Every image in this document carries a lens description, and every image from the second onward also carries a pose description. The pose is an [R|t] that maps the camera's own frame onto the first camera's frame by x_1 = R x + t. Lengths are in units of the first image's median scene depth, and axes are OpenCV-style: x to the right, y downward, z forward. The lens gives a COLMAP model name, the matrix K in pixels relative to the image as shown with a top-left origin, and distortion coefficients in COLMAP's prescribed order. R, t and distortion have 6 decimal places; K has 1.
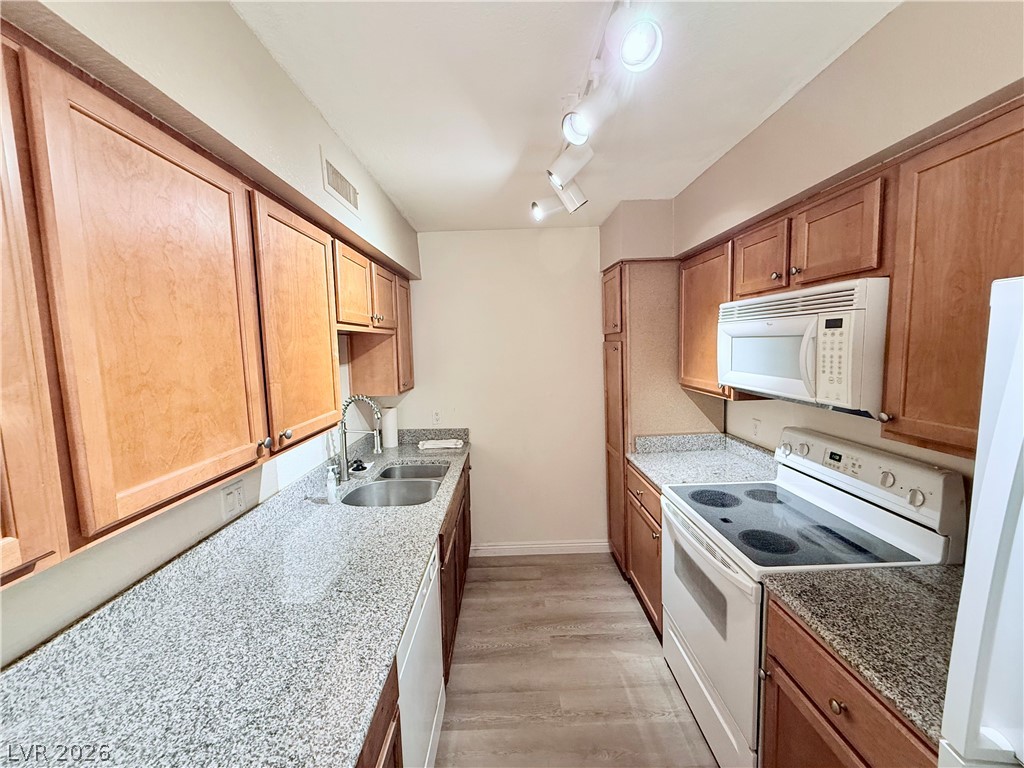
lens RADIAL K [[407.2, 0, 509.8], [0, 407.2, 386.2], [0, 0, 1]] dist [0.001912, -0.000469]
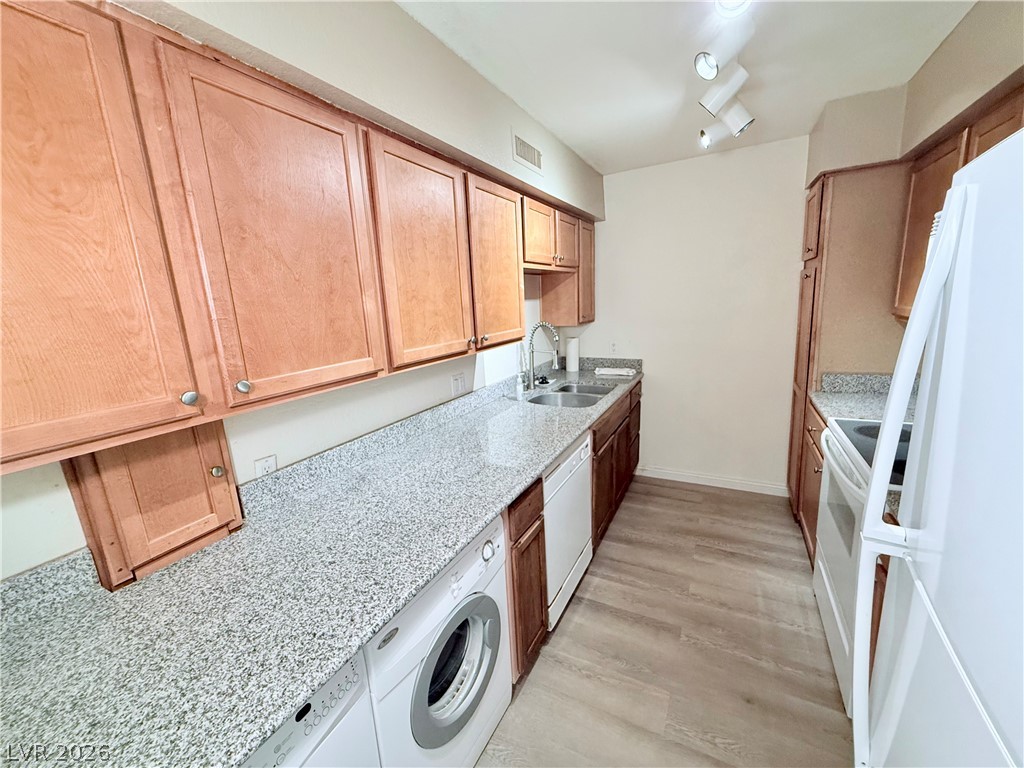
lens RADIAL K [[407.2, 0, 509.8], [0, 407.2, 386.2], [0, 0, 1]] dist [0.001912, -0.000469]
pose [[0.878715, 0.081345, -0.470365, 0.180482], [-0.020437, 0.990881, 0.133182, 0.064314], [0.476910, -0.107417, 0.872364, -0.207488]]
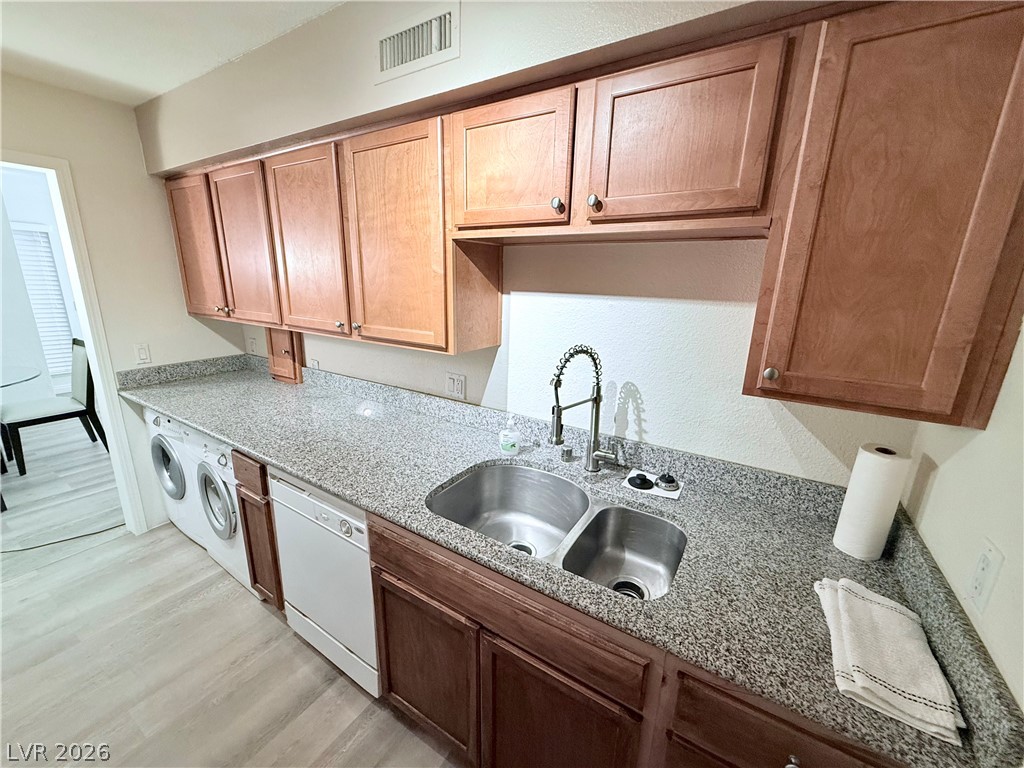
lens RADIAL K [[407.7, 0, 512.5], [0, 407.7, 387.1], [0, 0, 1]] dist [0.001776, 0.000144]
pose [[-0.540195, 0.226904, -0.810373, 0.227815], [-0.098248, 0.939374, 0.328517, -0.132273], [0.835785, 0.257081, -0.485152, 1.478068]]
